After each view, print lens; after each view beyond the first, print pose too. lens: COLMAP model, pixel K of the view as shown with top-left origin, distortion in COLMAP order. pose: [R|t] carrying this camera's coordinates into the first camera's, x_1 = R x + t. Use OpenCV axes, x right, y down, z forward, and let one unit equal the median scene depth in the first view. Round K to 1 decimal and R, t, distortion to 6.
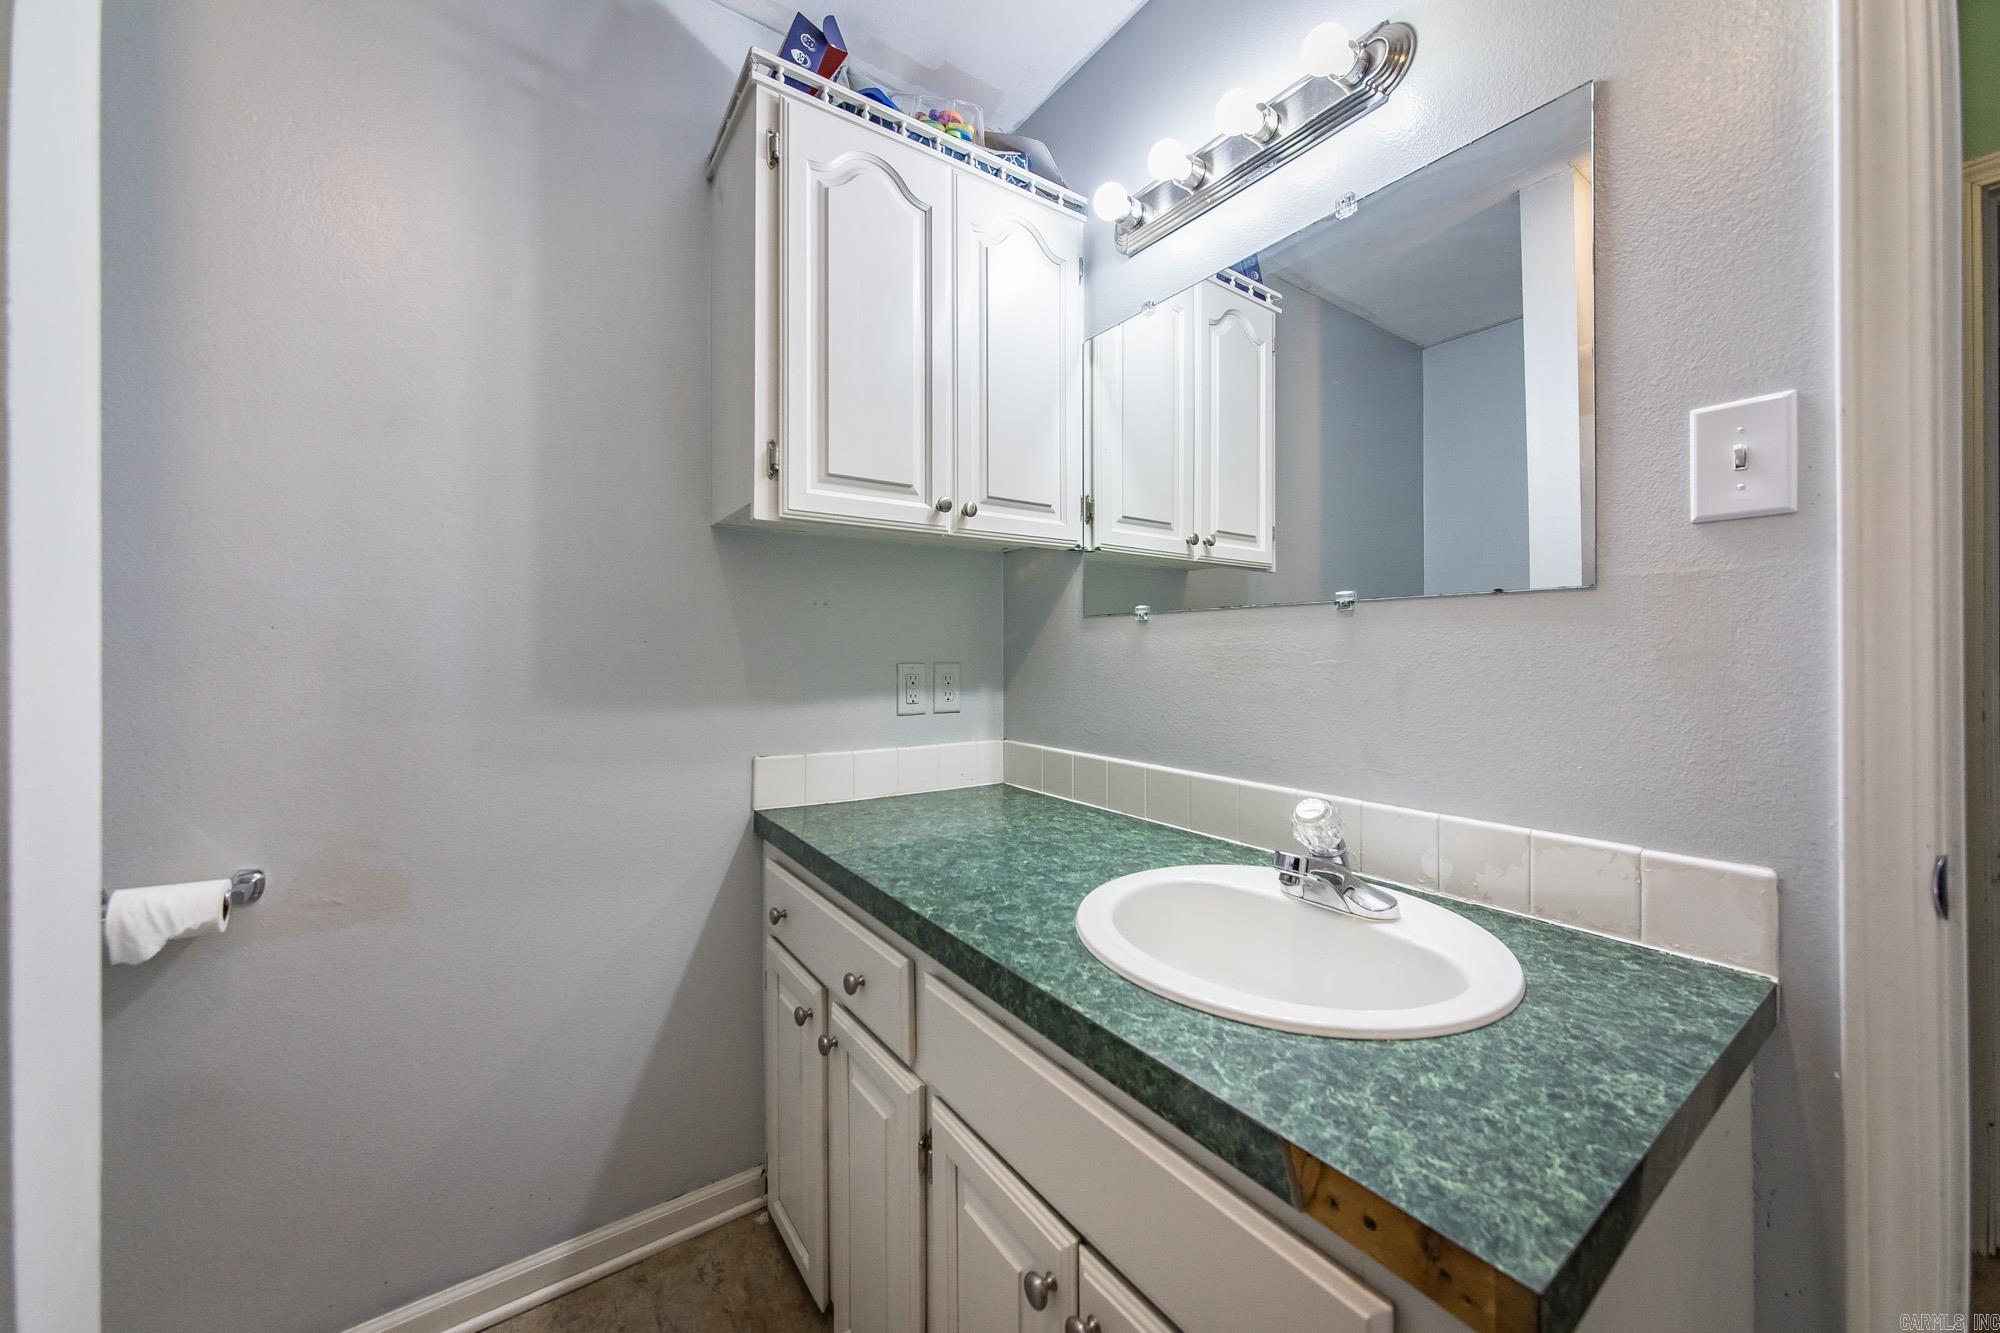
lens RADIAL K [[725.0, 0, 998.9], [0, 725.0, 654.9], [0, 0, 1]] dist [-0.008637, 0.000211]
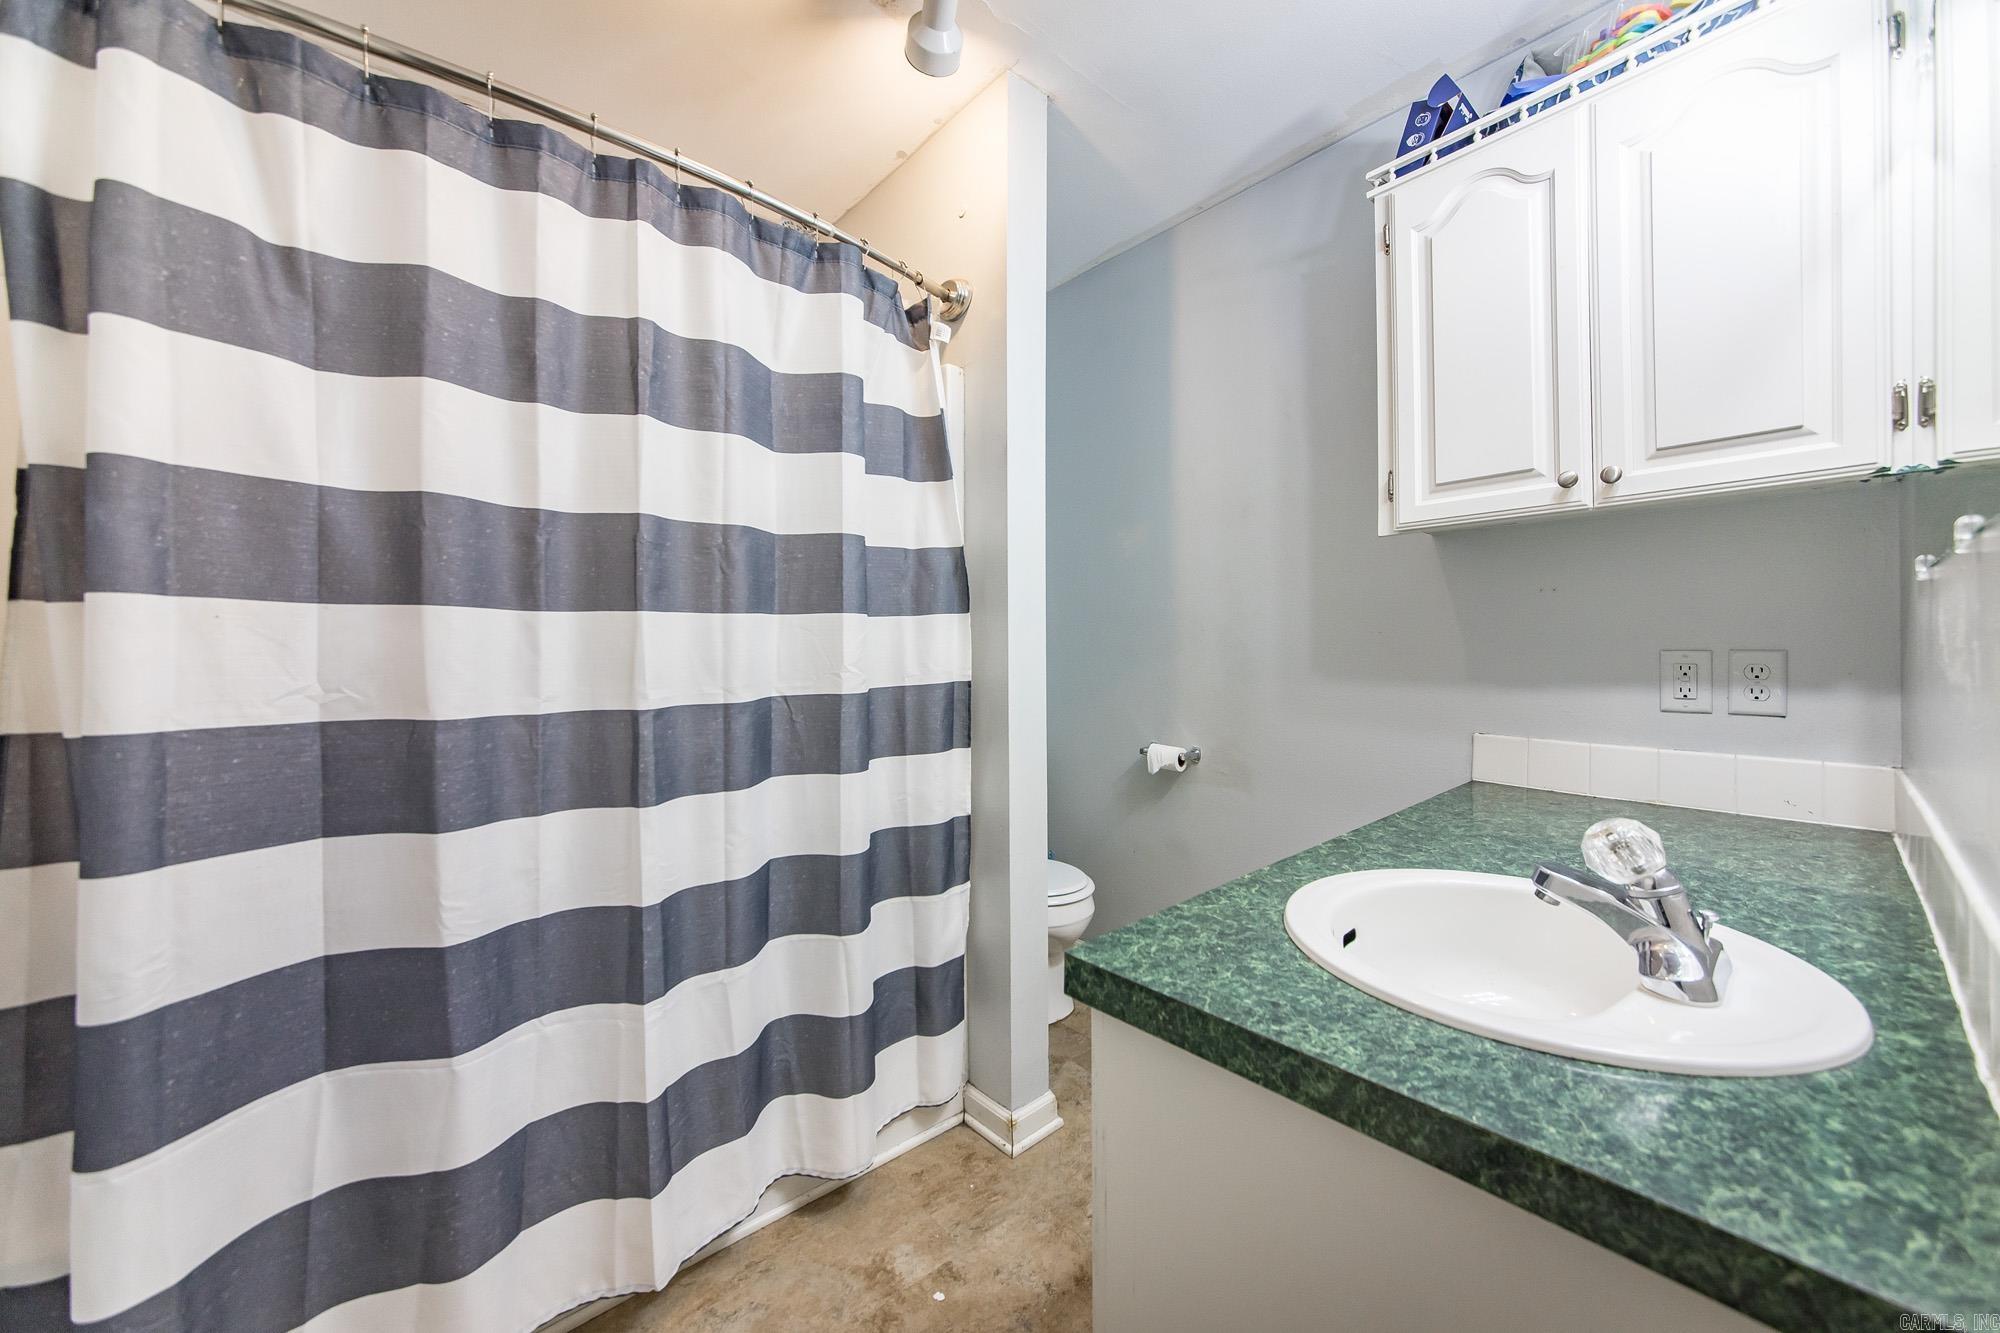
lens RADIAL K [[725.0, 0, 998.9], [0, 725.0, 654.9], [0, 0, 1]] dist [-0.008637, 0.000211]
pose [[0.107899, 0.009213, -0.994119, 0.867479], [0.004273, 0.999944, 0.009730, 0.007959], [0.994153, -0.005298, 0.107853, 0.187361]]
